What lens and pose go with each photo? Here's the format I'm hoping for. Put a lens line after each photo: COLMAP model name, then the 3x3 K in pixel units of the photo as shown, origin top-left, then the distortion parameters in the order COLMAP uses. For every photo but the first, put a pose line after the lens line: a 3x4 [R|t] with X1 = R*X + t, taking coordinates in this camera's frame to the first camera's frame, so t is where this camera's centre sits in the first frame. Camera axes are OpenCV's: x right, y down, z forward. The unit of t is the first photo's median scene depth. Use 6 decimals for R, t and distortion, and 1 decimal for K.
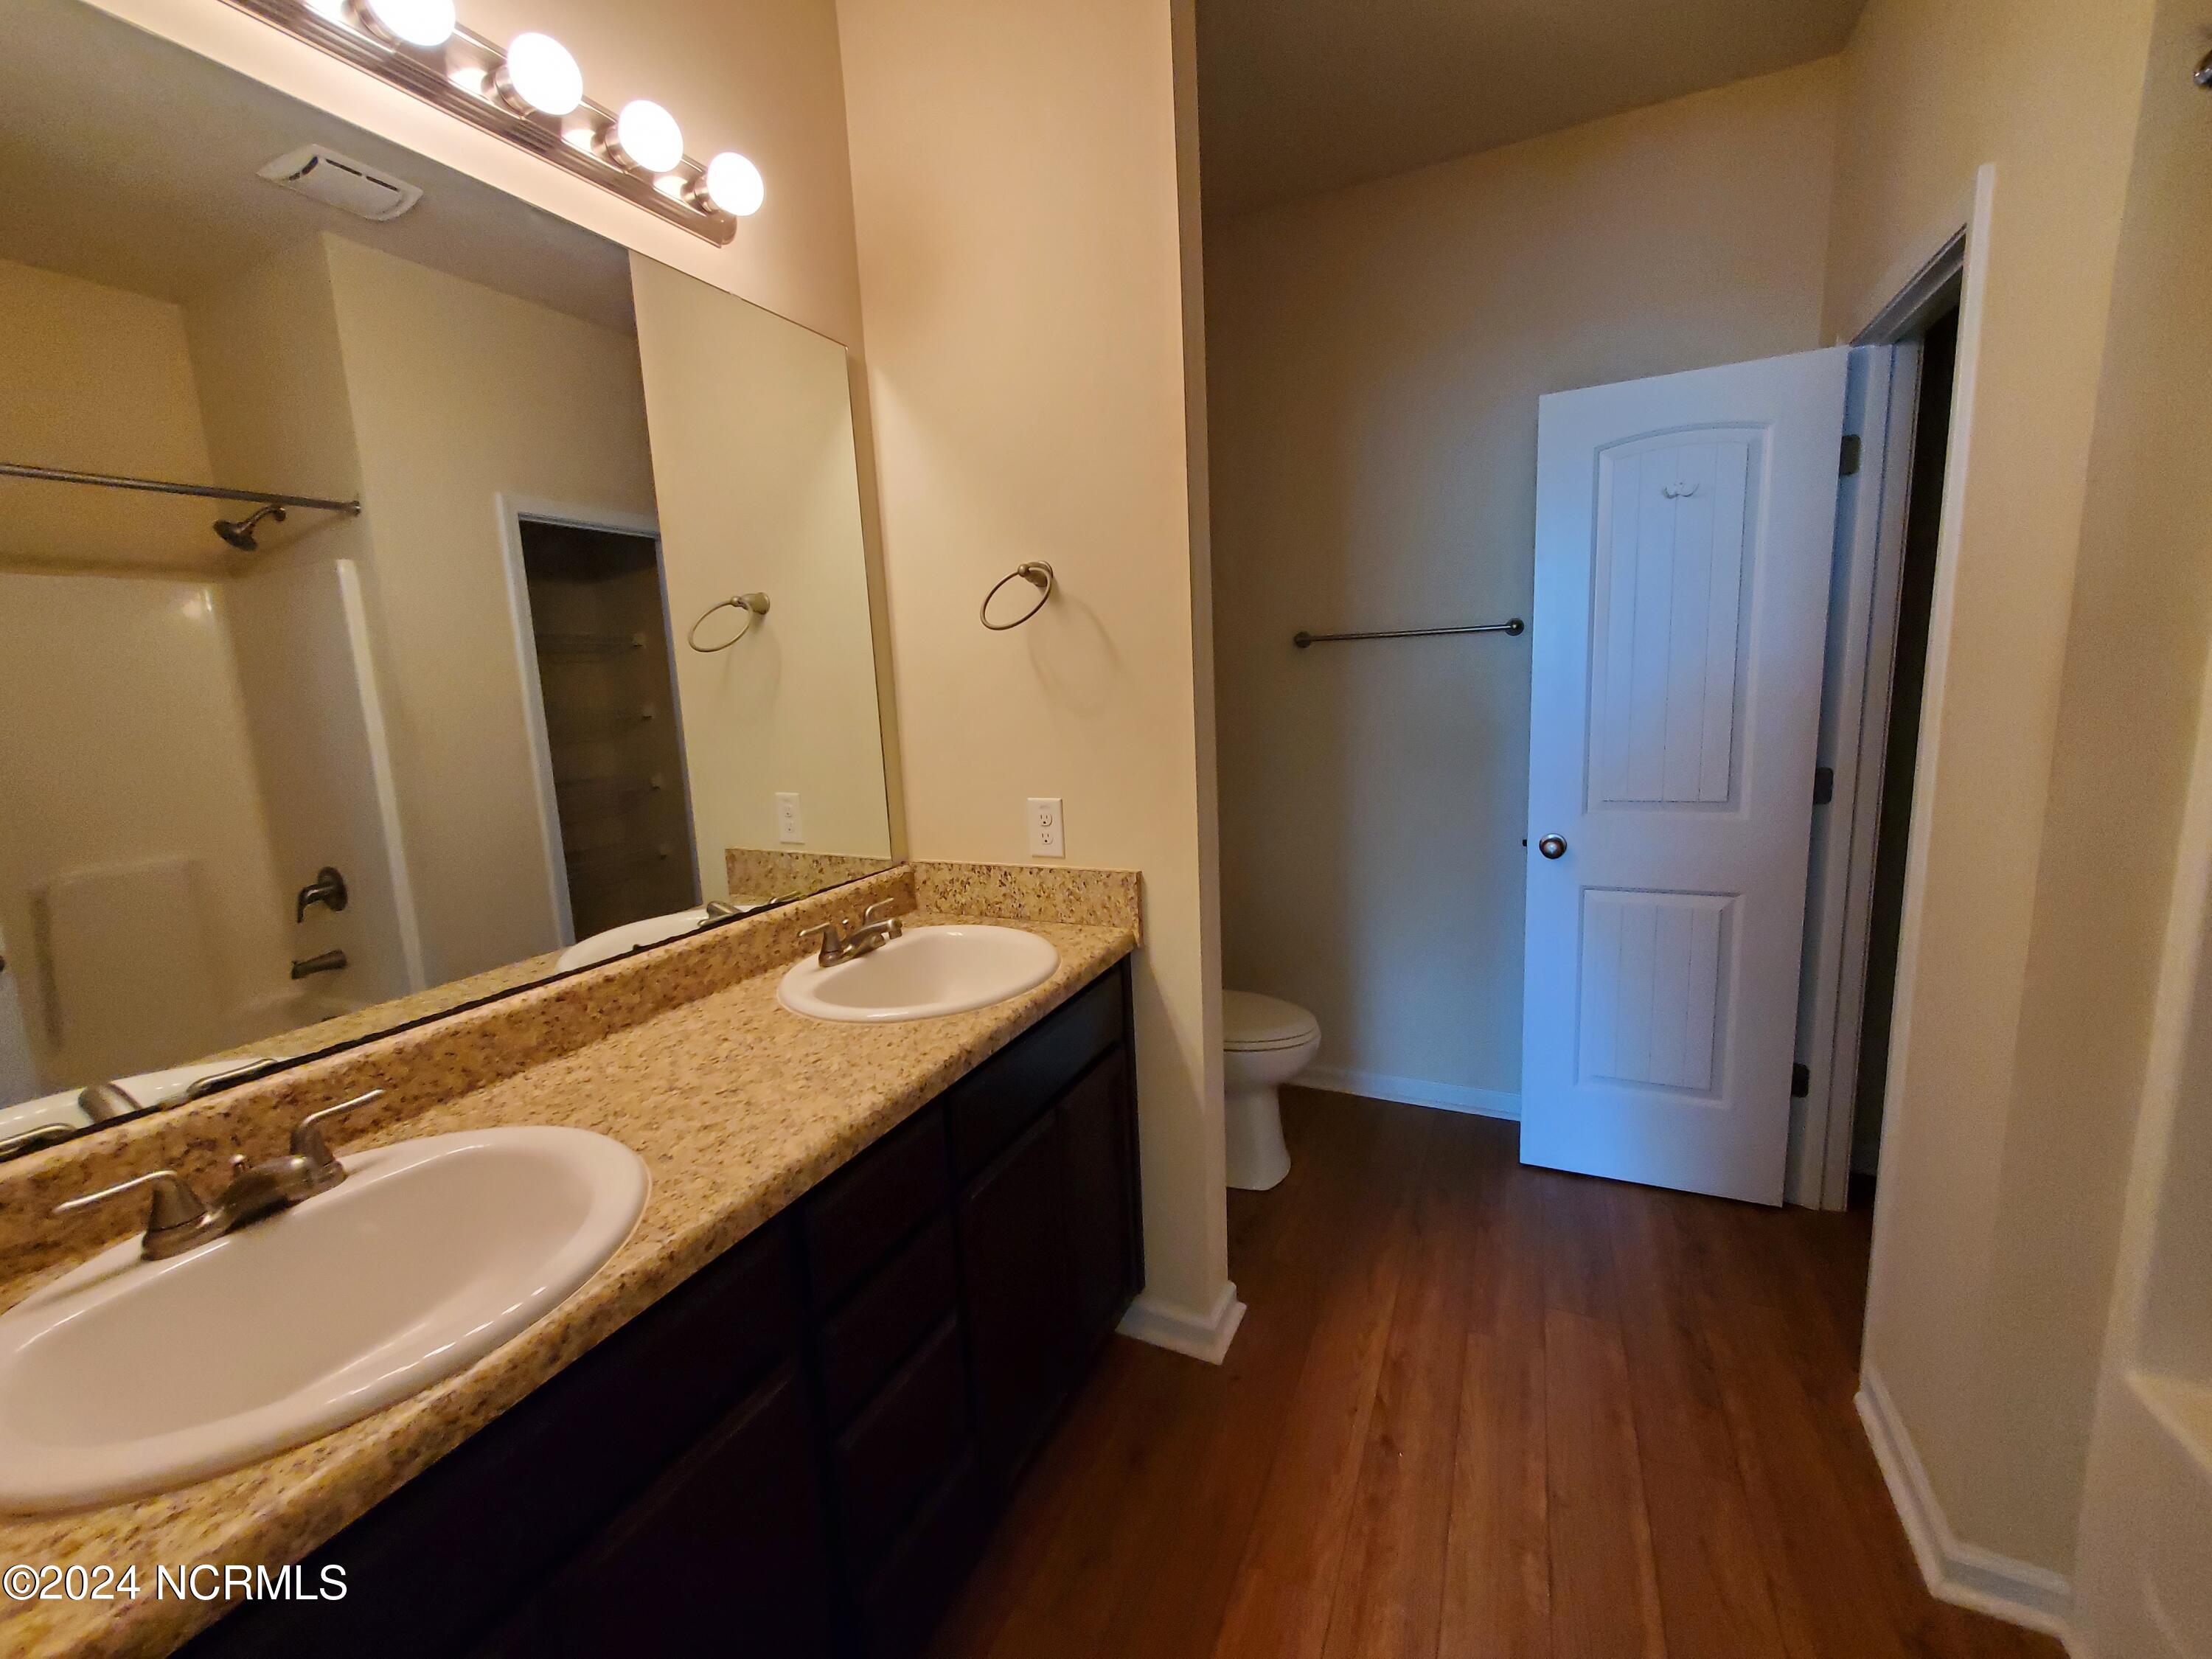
lens RADIAL K [[872.8, 0, 1118.0], [0, 872.8, 823.5], [0, 0, 1]] dist [0.005804, -0.001388]
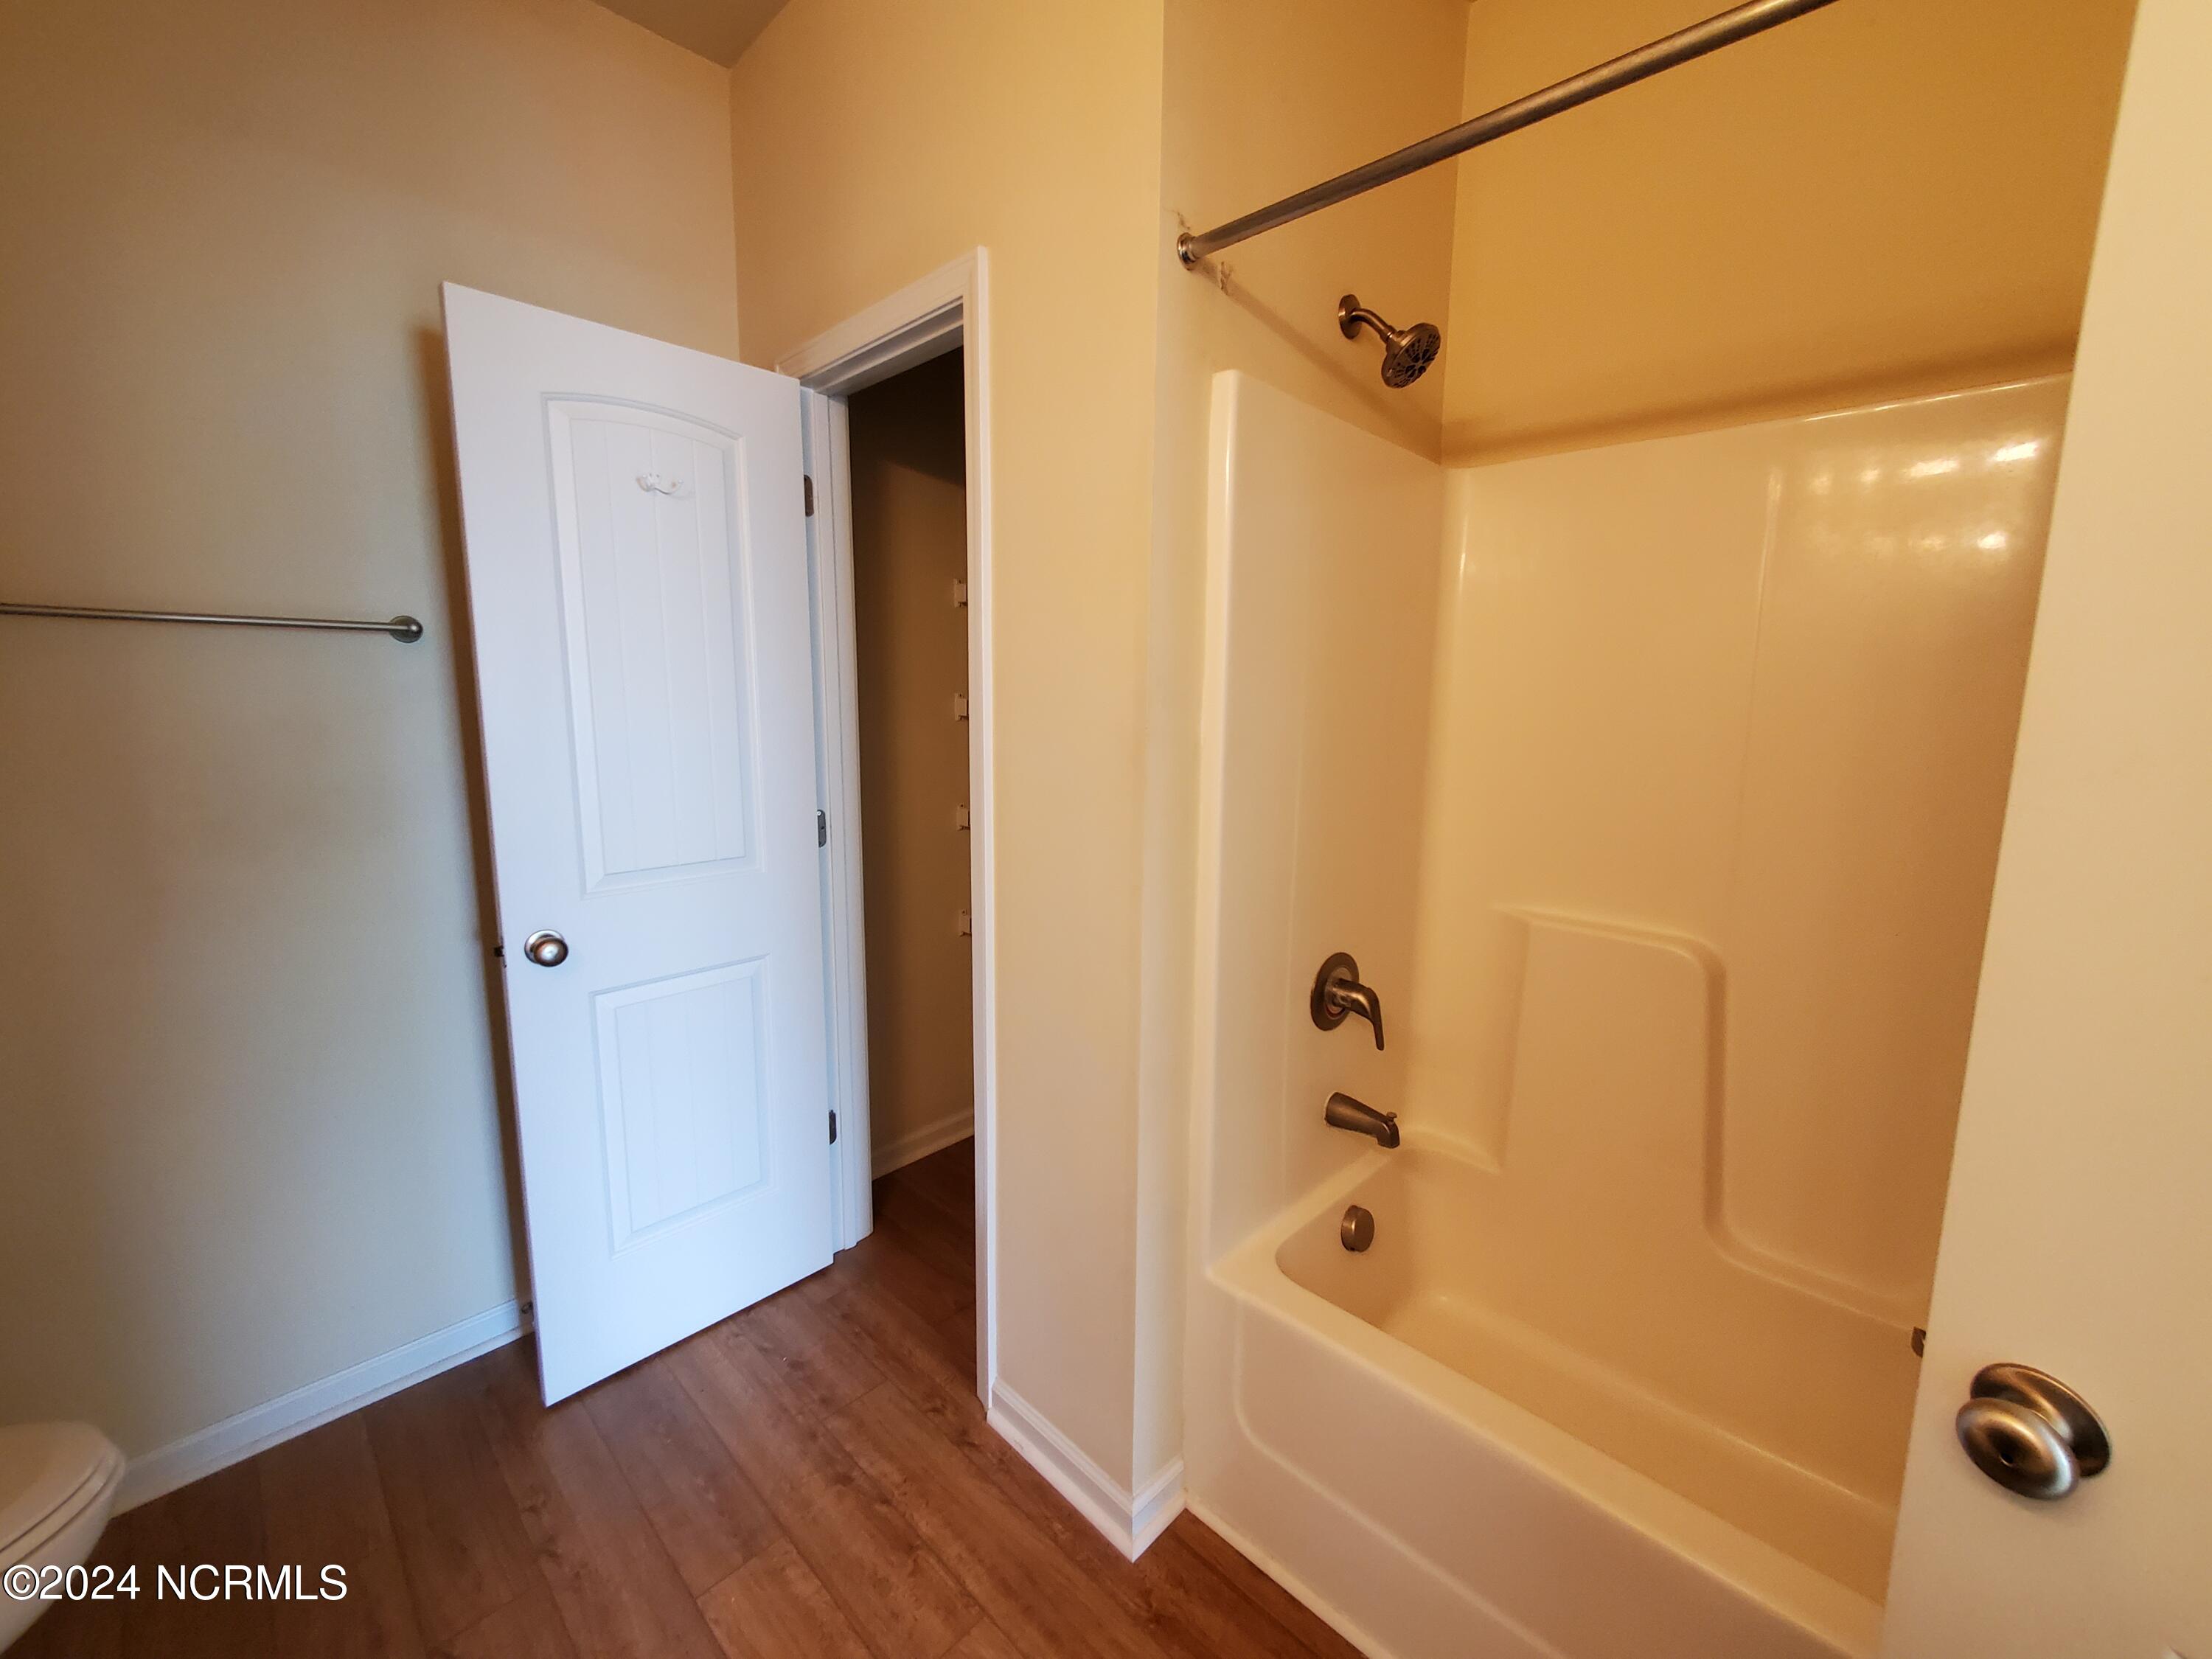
lens RADIAL K [[872.8, 0, 1113.4], [0, 872.8, 810.3], [0, 0, 1]] dist [0.005804, -0.001388]
pose [[0.305523, -0.086963, 0.948205, -0.020141], [0.124672, 0.990901, 0.050708, -0.062912], [-0.943987, 0.102723, 0.313585, 0.340942]]
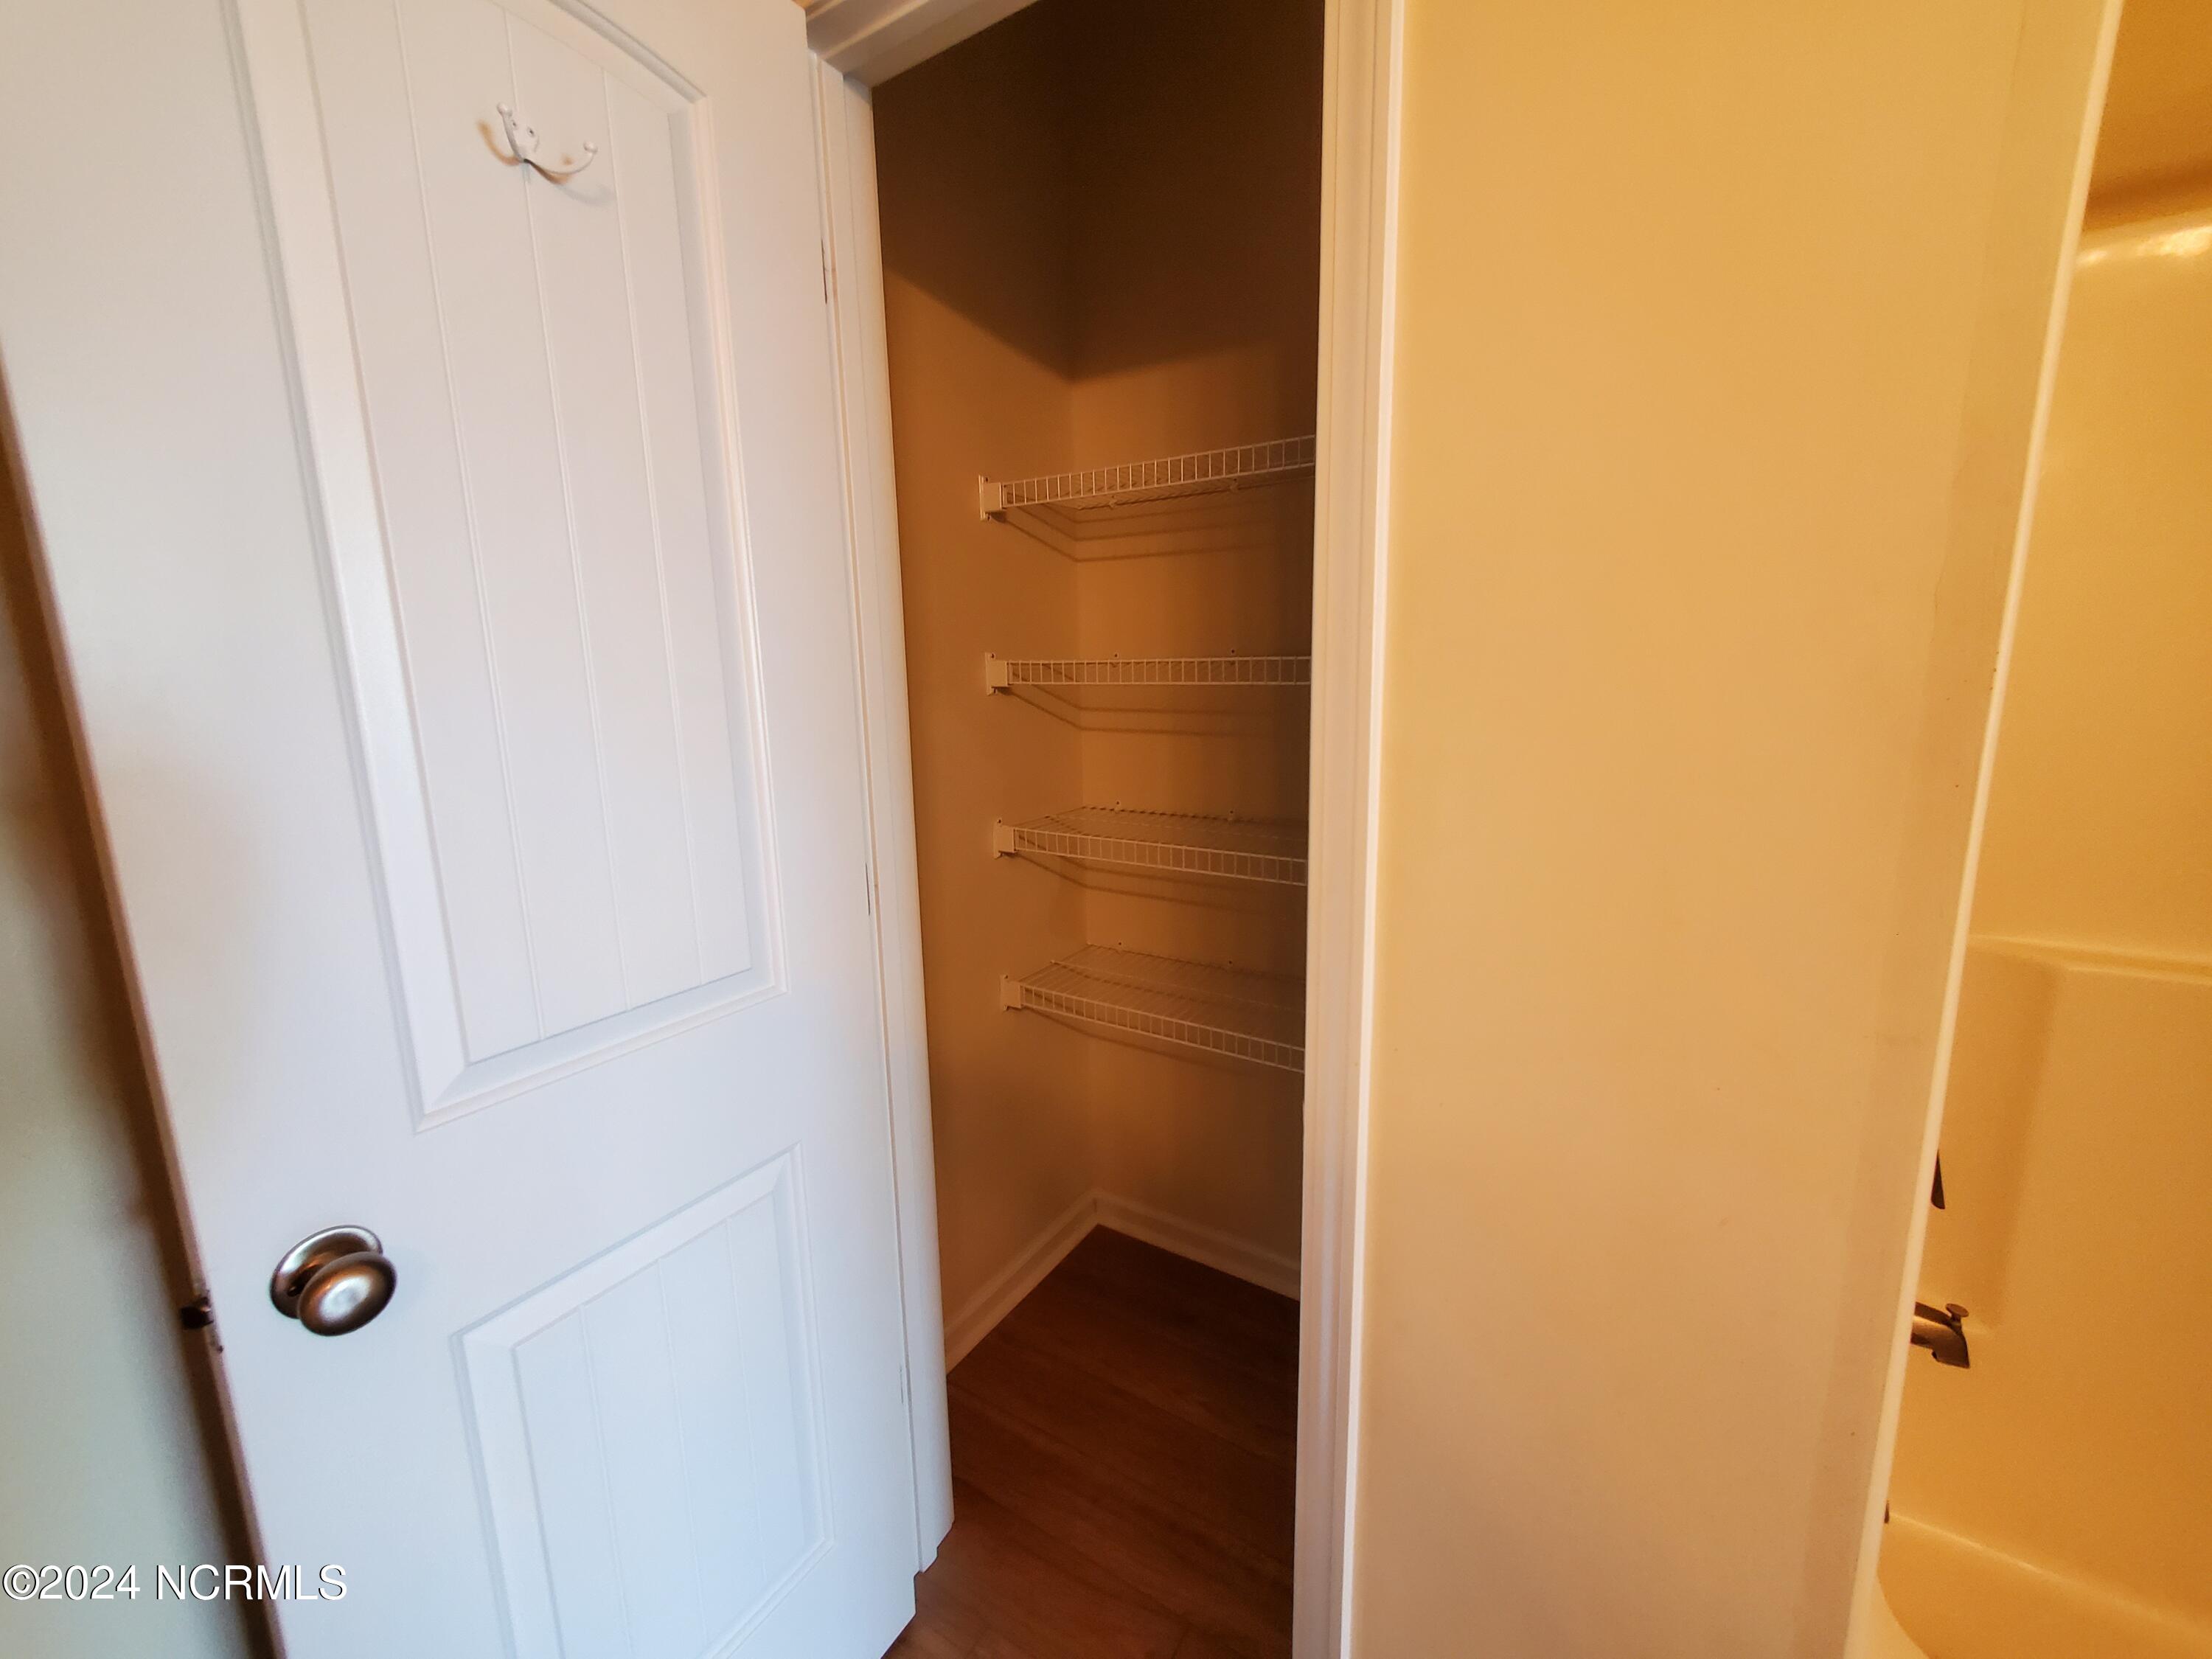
lens RADIAL K [[872.8, 0, 1112.9], [0, 872.8, 819.9], [0, 0, 1]] dist [0.005804, -0.001388]
pose [[0.110828, -0.129982, 0.985303, 0.261712], [0.168749, 0.979476, 0.110233, -0.108798], [-0.979408, 0.154052, 0.130488, 0.691292]]
